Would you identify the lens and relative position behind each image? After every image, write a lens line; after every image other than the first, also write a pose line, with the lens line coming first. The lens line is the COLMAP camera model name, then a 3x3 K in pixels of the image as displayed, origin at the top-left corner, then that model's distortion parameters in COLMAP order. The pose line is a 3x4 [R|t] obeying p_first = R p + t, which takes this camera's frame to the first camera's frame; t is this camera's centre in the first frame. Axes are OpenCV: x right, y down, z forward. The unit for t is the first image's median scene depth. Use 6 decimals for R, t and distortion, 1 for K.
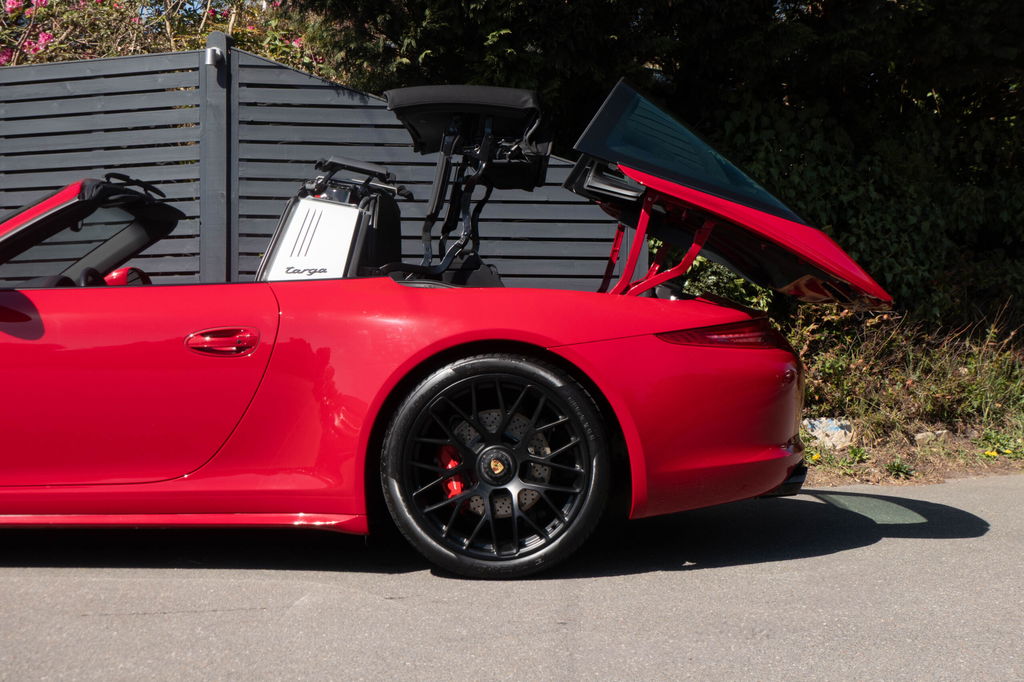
lens RADIAL K [[1575.9, 0, 519.8], [0, 1575.9, 337.0], [0, 0, 1]] dist [-0.015731, 0.000000]
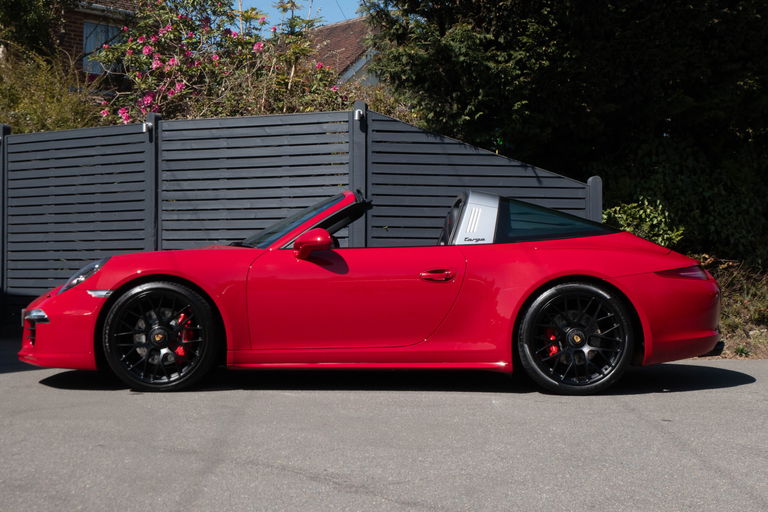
lens RADIAL K [[1181.9, 0, 383.6], [0, 1181.9, 249.2], [0, 0, 1]] dist [-0.015731, 0.000000]
pose [[0.999959, 0.002898, 0.008524, -0.163150], [-0.002700, 0.999729, -0.023114, 0.002646], [-0.008589, 0.023090, 0.999696, -0.295364]]
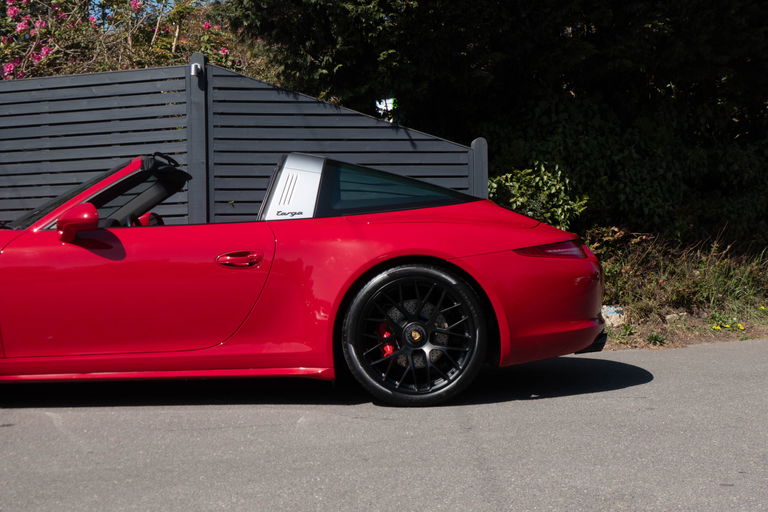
lens RADIAL K [[1181.9, 0, 386.1], [0, 1181.9, 255.2], [0, 0, 1]] dist [-0.015731, 0.000000]
pose [[0.999390, -0.016709, 0.030651, -0.047625], [0.016759, 0.999859, -0.001377, 0.001711], [-0.030623, 0.001889, 0.999529, -0.111778]]
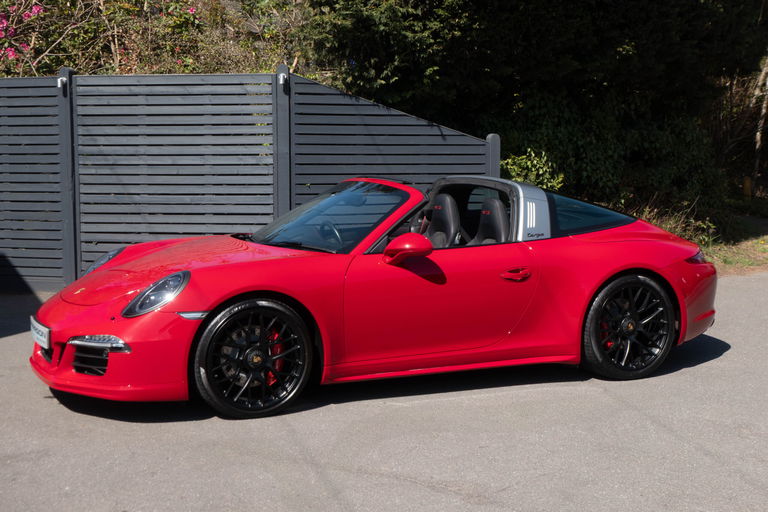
lens RADIAL K [[1207.7, 0, 389.3], [0, 1207.7, 253.8], [0, 0, 1]] dist [-0.020374, 0.000000]
pose [[0.974410, -0.024491, 0.223439, -0.363305], [0.002065, 0.994980, 0.100055, -0.105653], [-0.224768, -0.097033, 0.969569, -0.395001]]
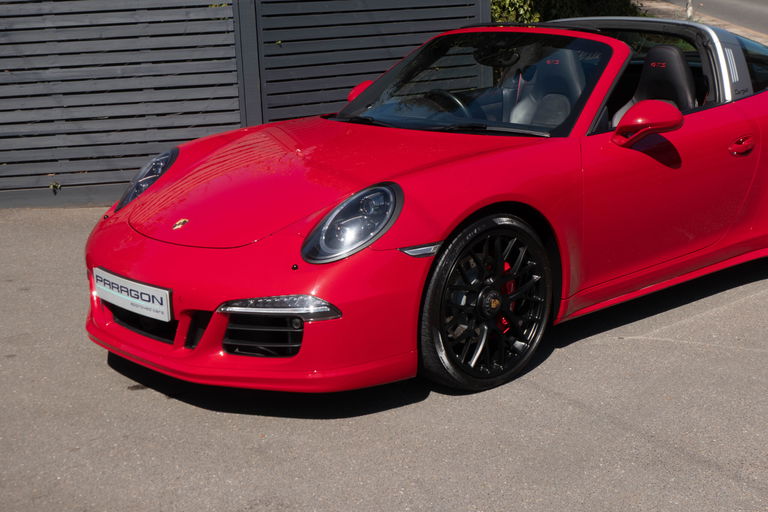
lens RADIAL K [[1207.7, 0, 386.0], [0, 1207.7, 256.4], [0, 0, 1]] dist [-0.020374, 0.000000]
pose [[0.874971, -0.147895, 0.461035, -0.571259], [0.042548, 0.972009, 0.231059, -0.104643], [-0.482303, -0.182554, 0.856772, -0.030026]]
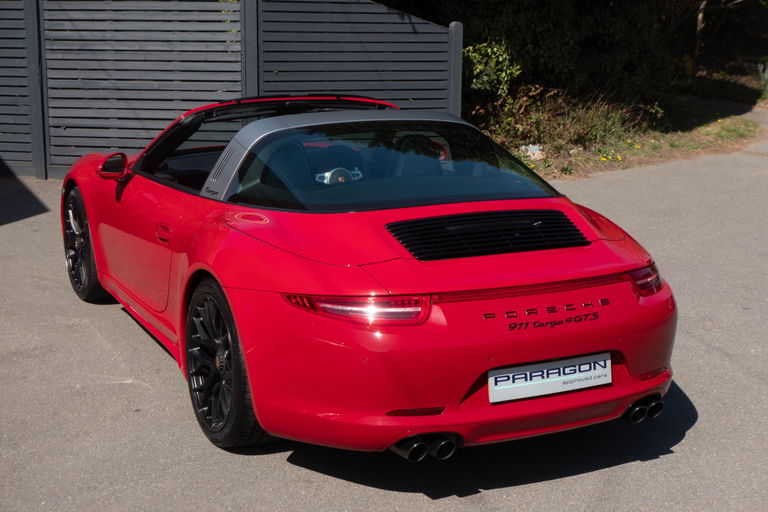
lens RADIAL K [[1181.9, 0, 385.4], [0, 1181.9, 255.7], [0, 0, 1]] dist [-0.015731, 0.000000]
pose [[0.961251, -0.050337, 0.271039, -0.402086], [-0.009434, 0.976606, 0.214832, -0.132931], [-0.275512, -0.209064, 0.938289, -0.395441]]
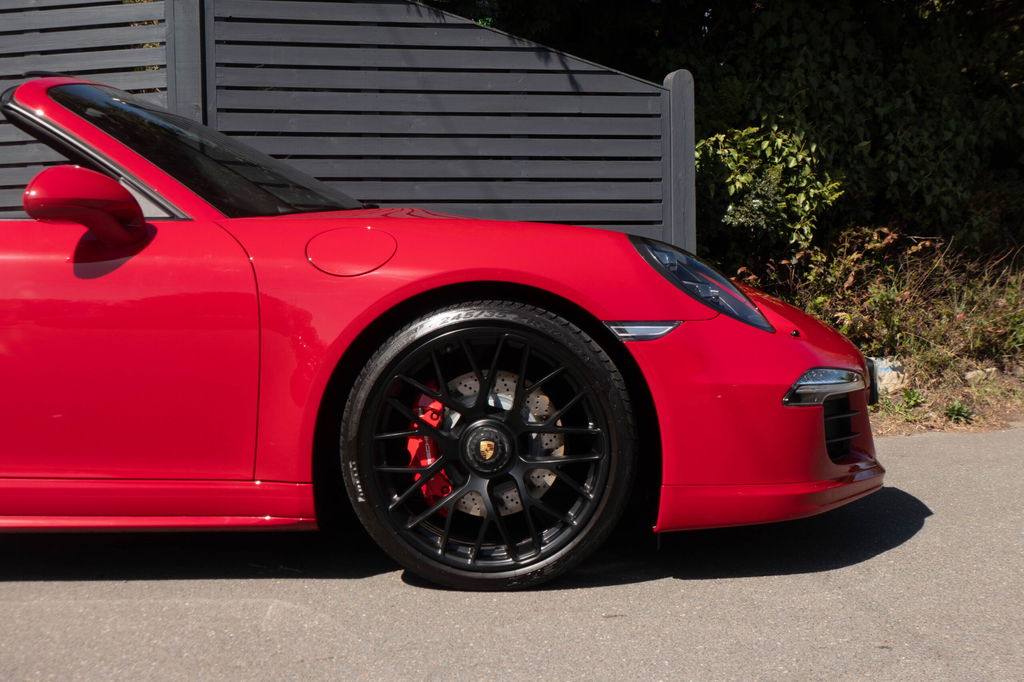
lens RADIAL K [[1575.9, 0, 512.3], [0, 1575.9, 333.7], [0, 0, 1]] dist [-0.015731, 0.000000]
pose [[0.991145, -0.023757, 0.130645, -0.125245], [0.018968, 0.999106, 0.037785, 0.000256], [-0.131426, -0.034973, 0.990709, 0.144825]]
